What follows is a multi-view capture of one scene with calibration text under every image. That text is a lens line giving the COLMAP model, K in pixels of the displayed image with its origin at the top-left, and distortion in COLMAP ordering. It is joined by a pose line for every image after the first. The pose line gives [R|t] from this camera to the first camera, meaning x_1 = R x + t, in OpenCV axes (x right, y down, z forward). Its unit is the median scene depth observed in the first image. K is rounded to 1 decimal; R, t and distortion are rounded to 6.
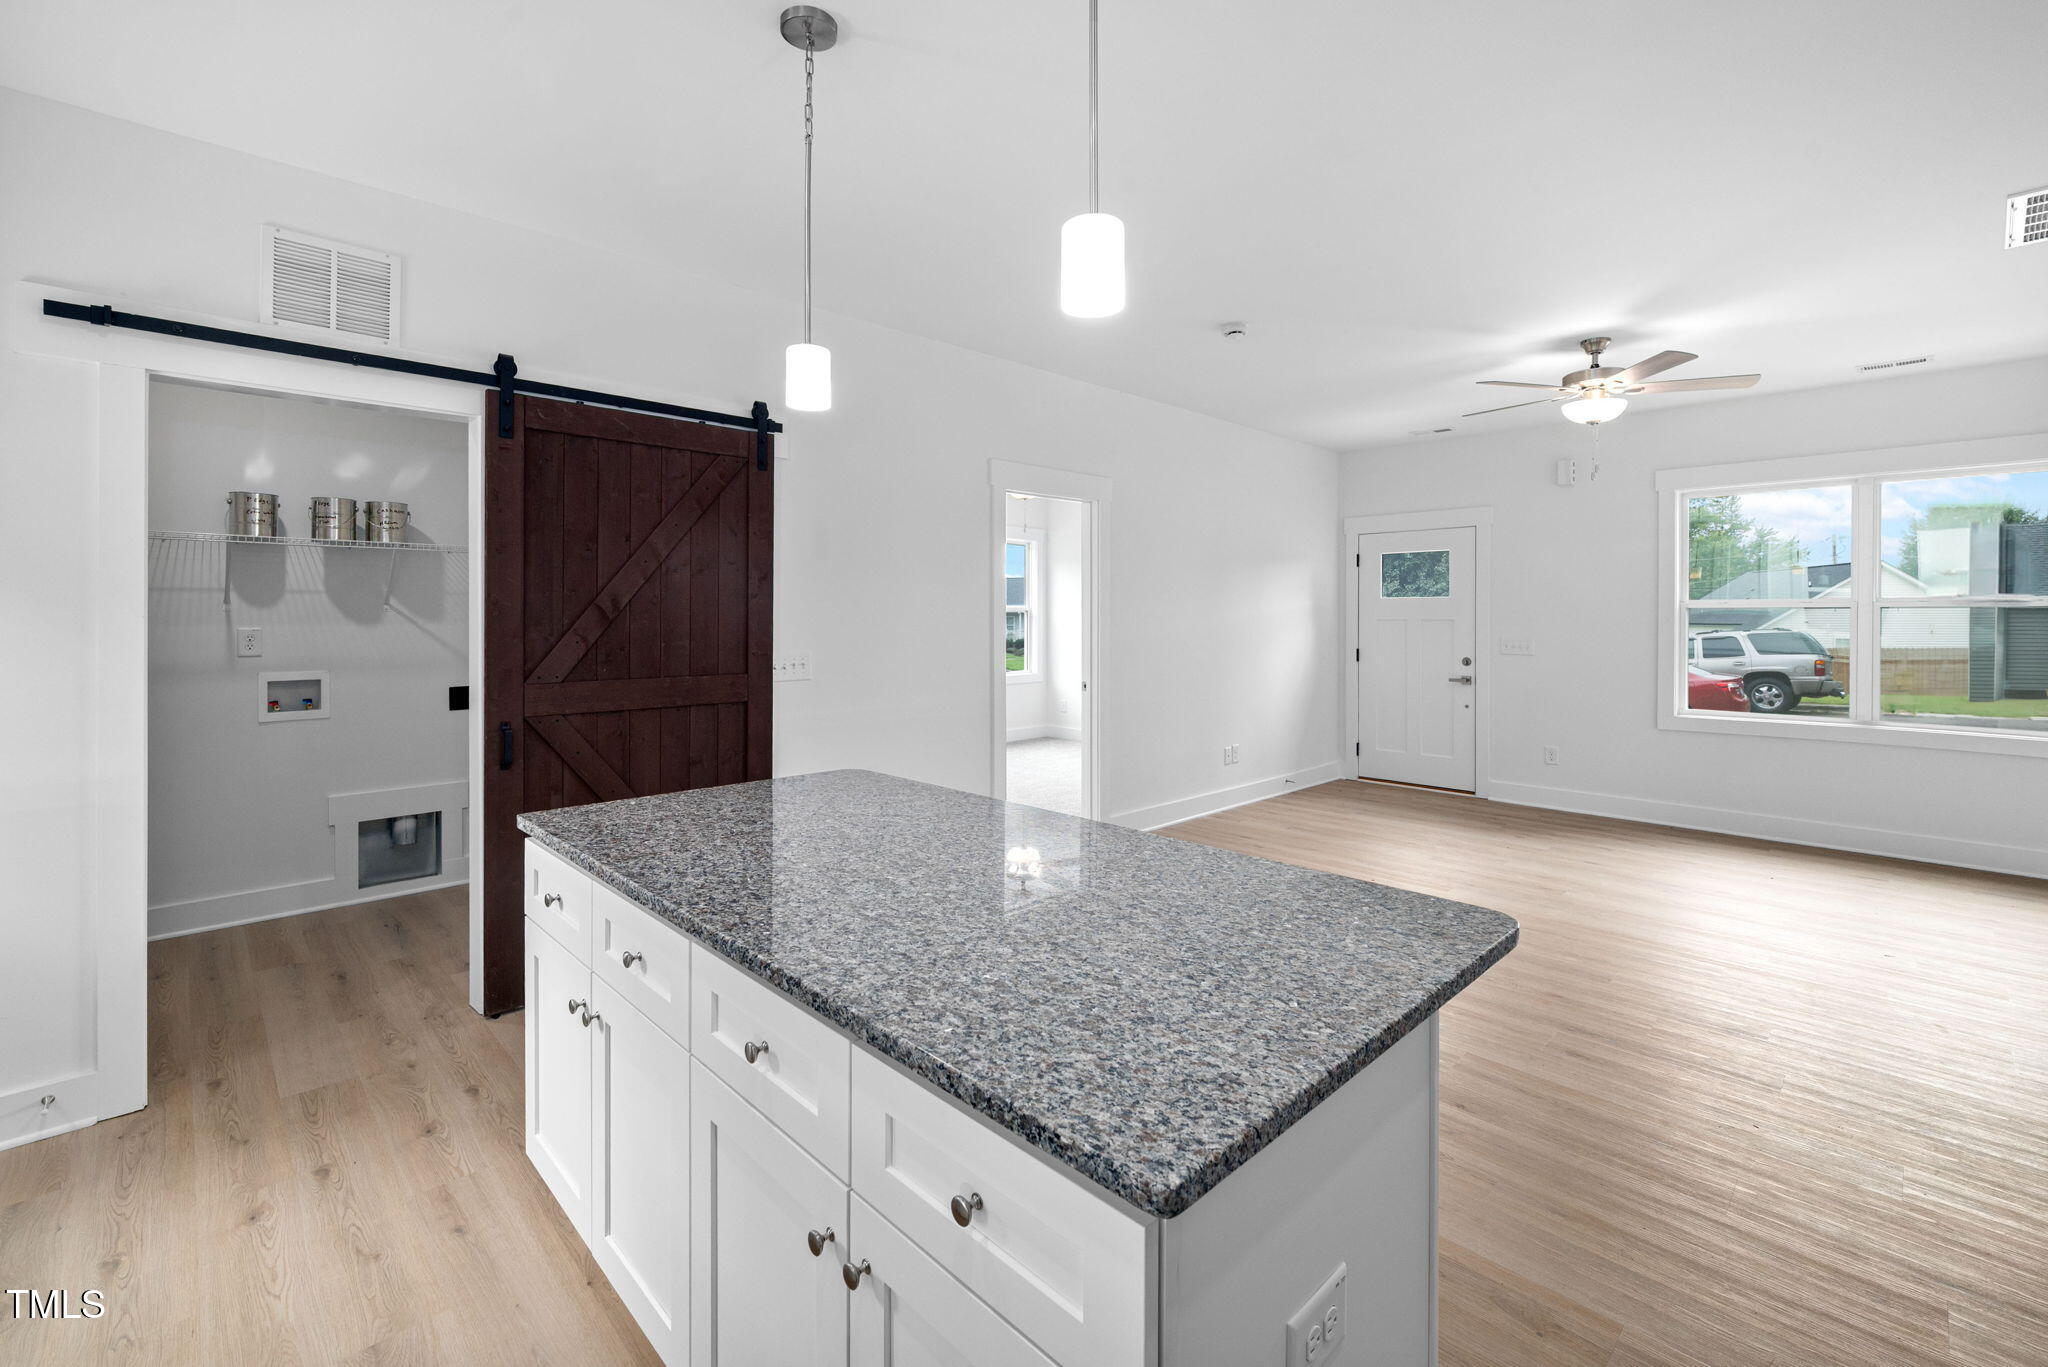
lens RADIAL K [[880.0, 0, 1018.8], [0, 880.0, 628.3], [0, 0, 1]] dist [-0.001548, -0.000187]
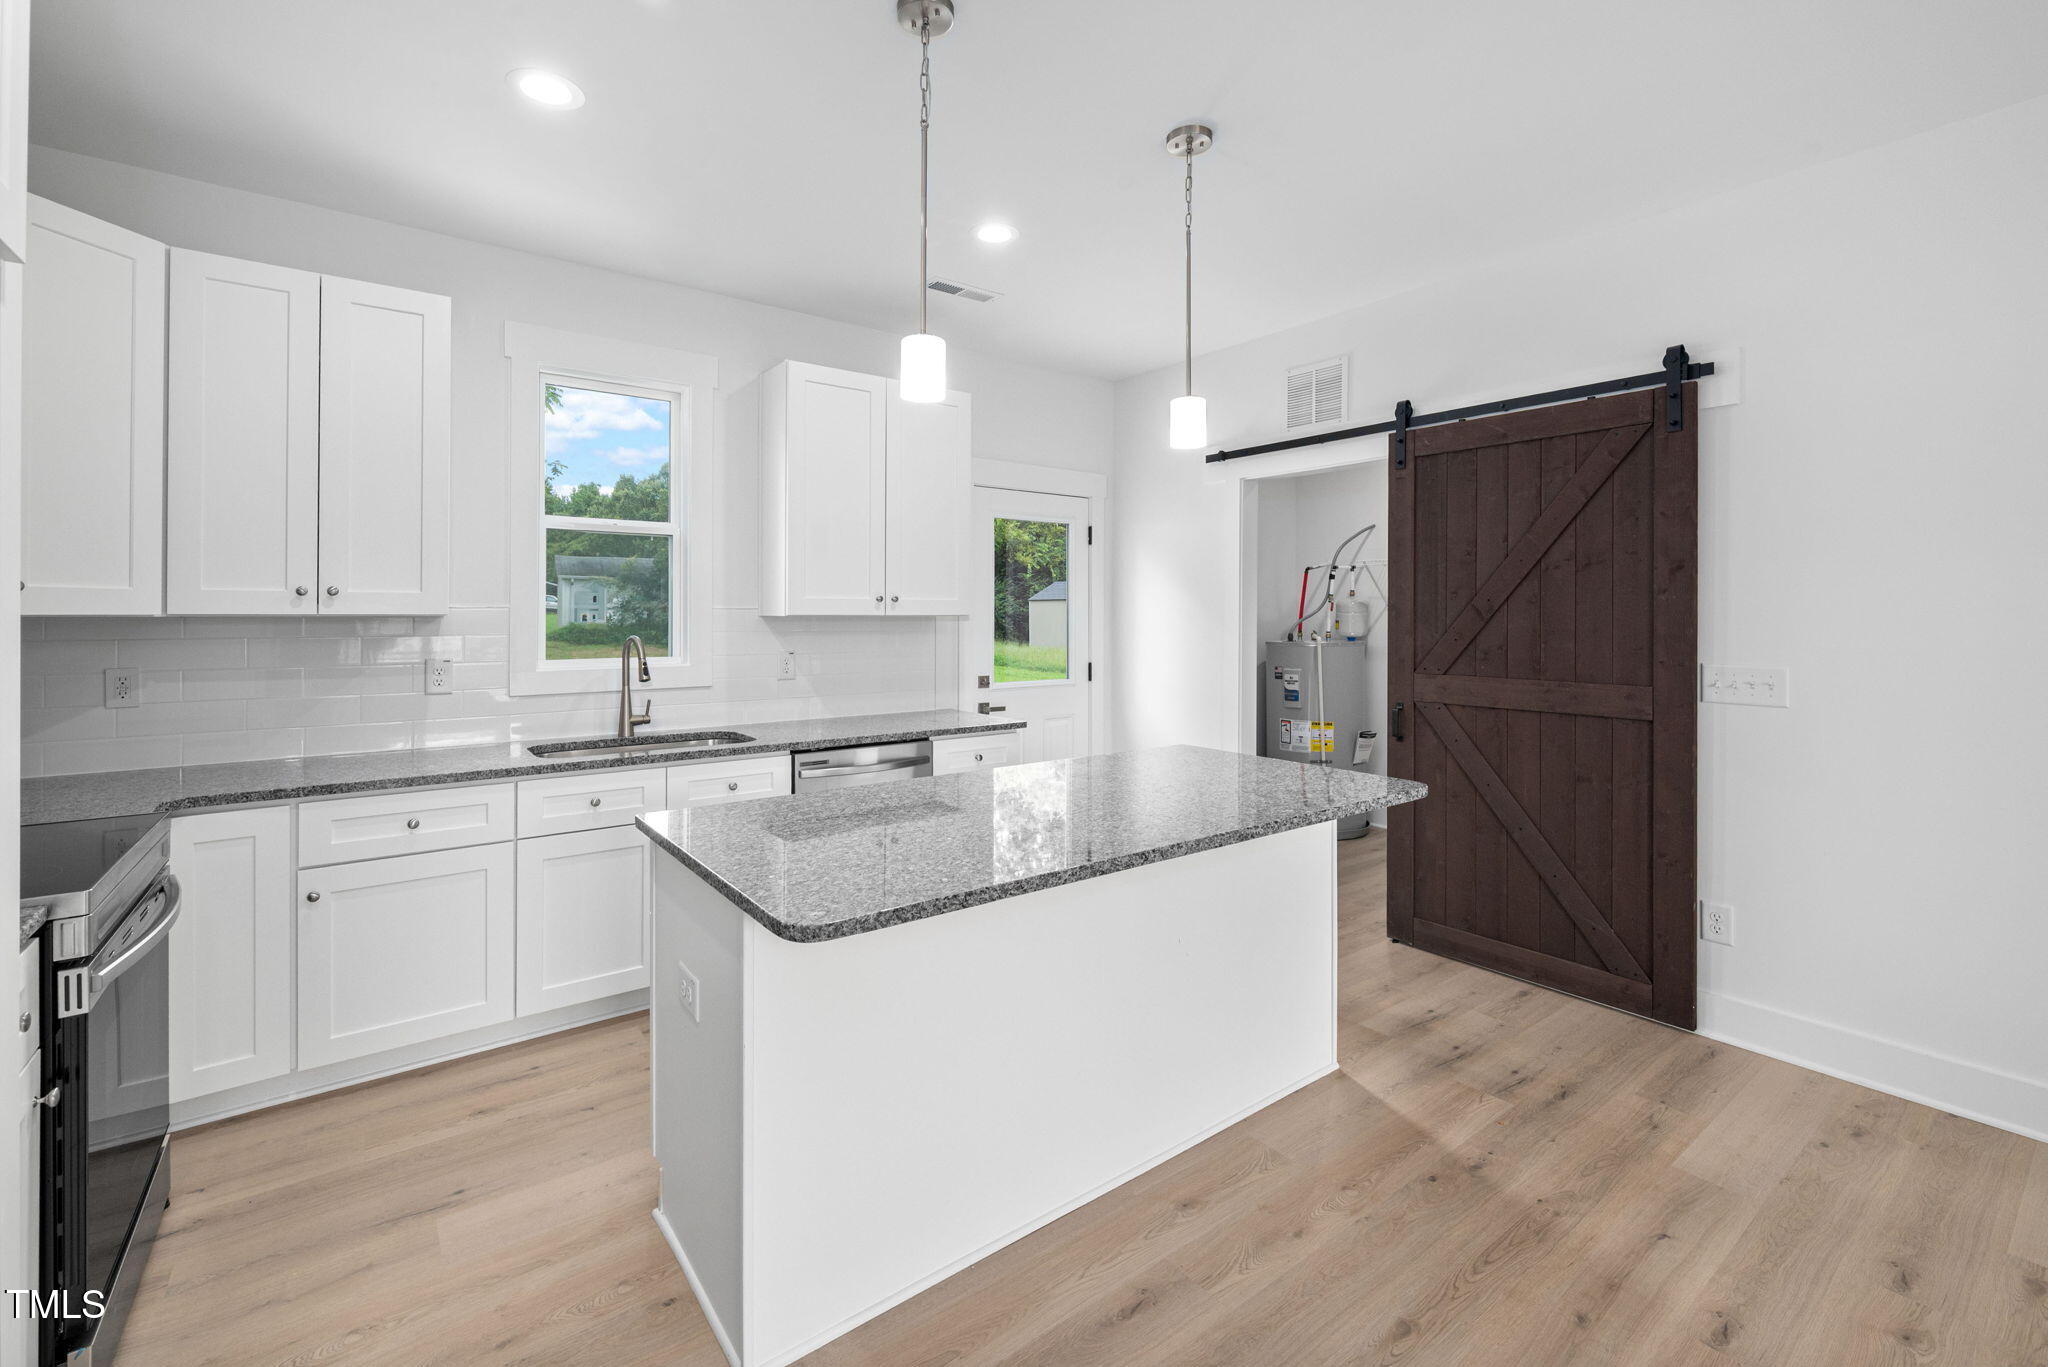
lens RADIAL K [[880.0, 0, 1018.8], [0, 880.0, 628.3], [0, 0, 1]] dist [-0.001548, -0.000187]
pose [[-0.124311, 0.016479, -0.992106, 0.565738], [-0.013914, 0.999735, 0.018349, -0.009161], [0.992146, 0.016085, -0.124049, 0.509388]]
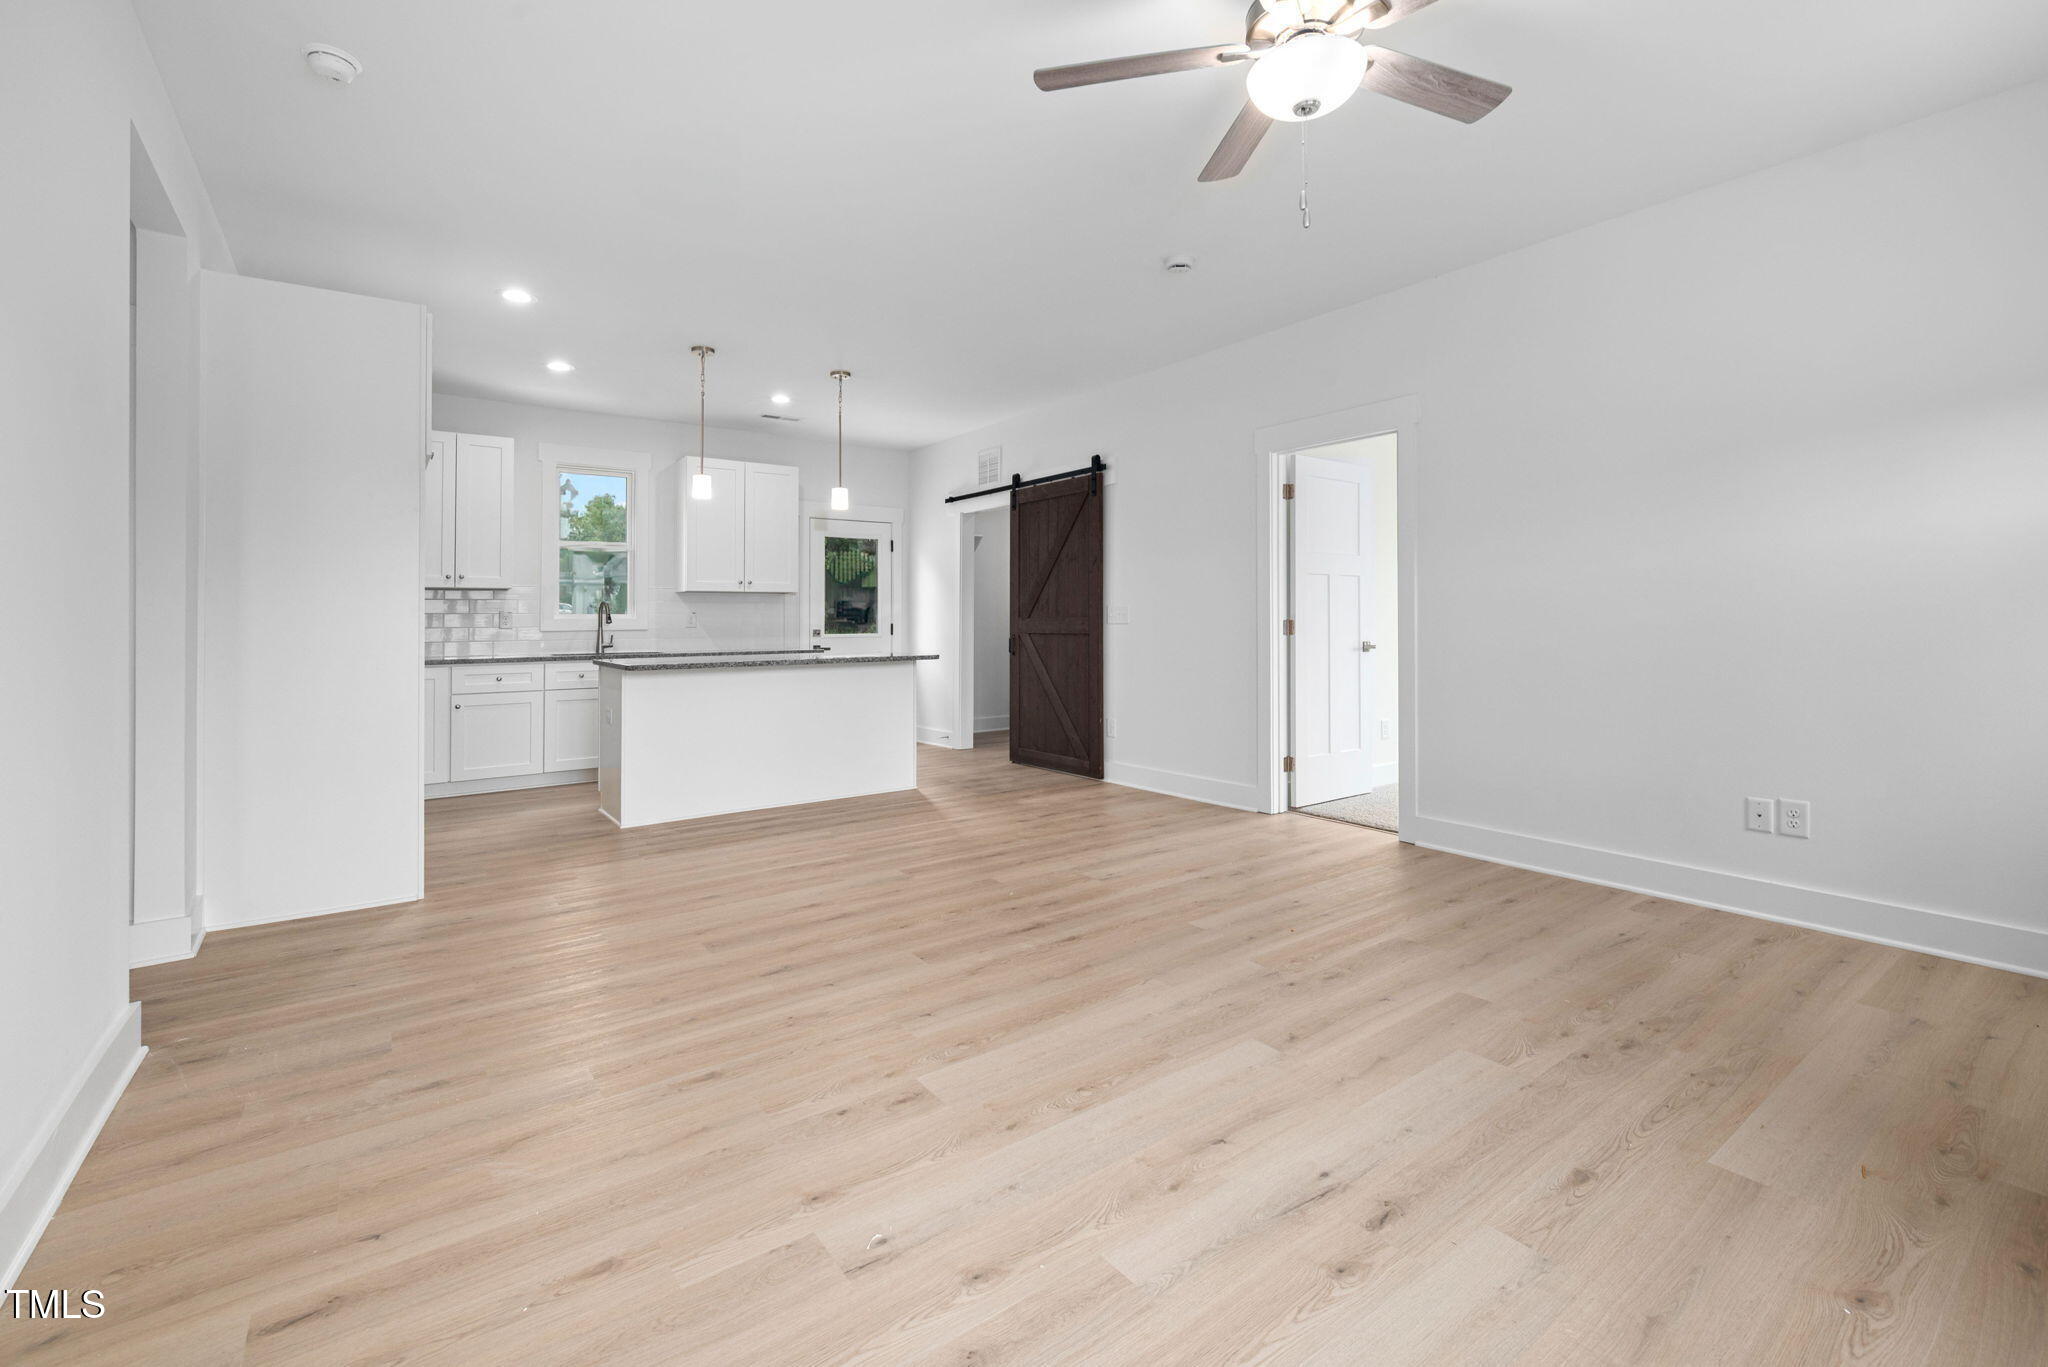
lens RADIAL K [[867.9, 0, 1028.0], [0, 867.9, 612.5], [0, 0, 1]] dist [-0.000153, 0.000020]
pose [[-0.124078, -0.005926, -0.992255, 1.339717], [-0.003901, 0.999977, -0.005484, 0.049786], [0.992265, 0.003190, -0.124099, 1.065512]]
